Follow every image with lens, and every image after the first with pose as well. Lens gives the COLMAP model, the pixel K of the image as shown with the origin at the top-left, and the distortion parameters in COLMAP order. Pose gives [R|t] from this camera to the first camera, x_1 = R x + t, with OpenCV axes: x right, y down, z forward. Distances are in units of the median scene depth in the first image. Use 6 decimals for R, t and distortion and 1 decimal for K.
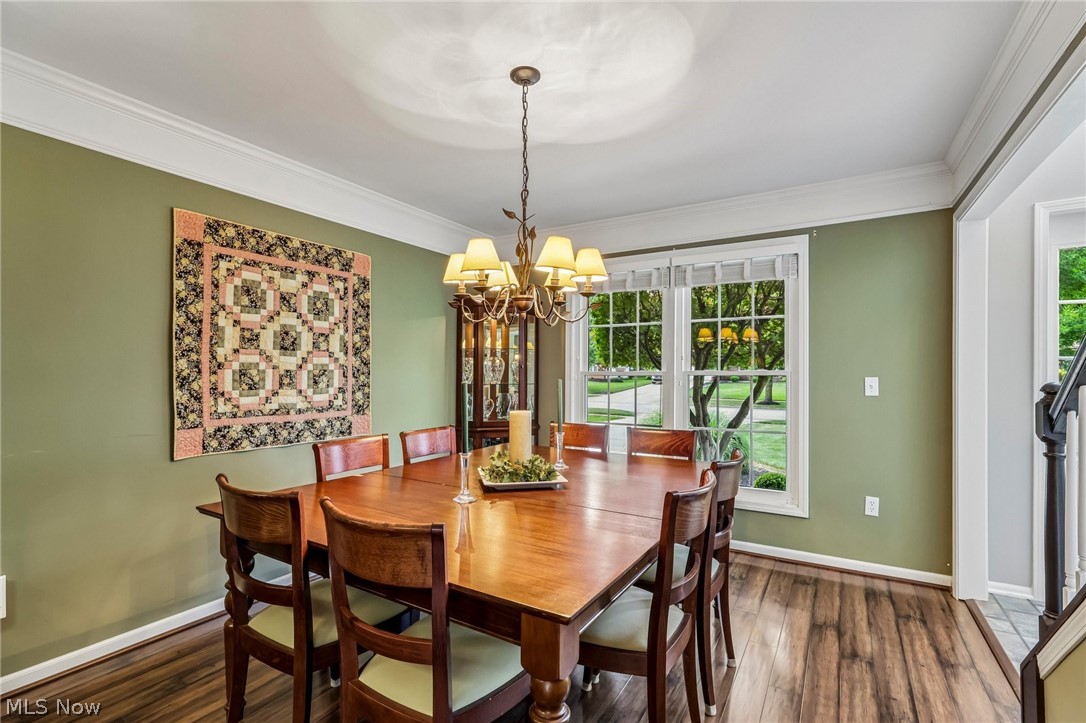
lens RADIAL K [[499.3, 0, 553.6], [0, 499.3, 369.7], [0, 0, 1]] dist [-0.000482, -0.000023]
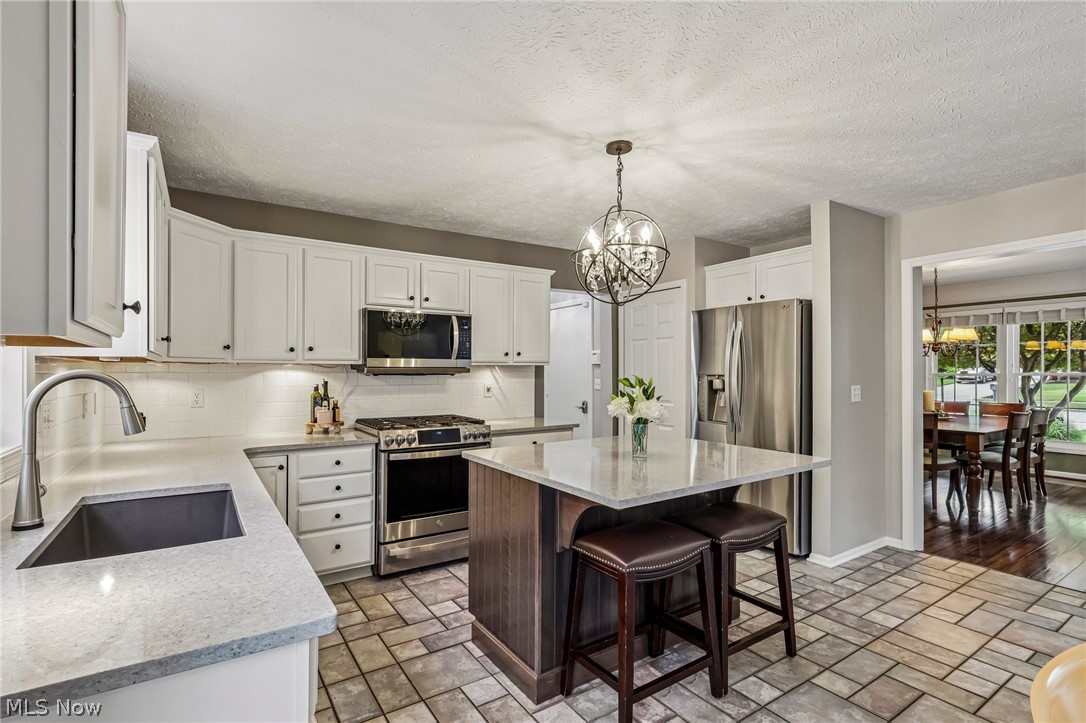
lens RADIAL K [[499.3, 0, 553.6], [0, 499.3, 369.7], [0, 0, 1]] dist [-0.000482, -0.000023]
pose [[0.888229, -0.011295, -0.459262, -0.288805], [0.011260, 0.999933, -0.002815, -0.018484], [0.459263, -0.002671, 0.888297, -1.007020]]
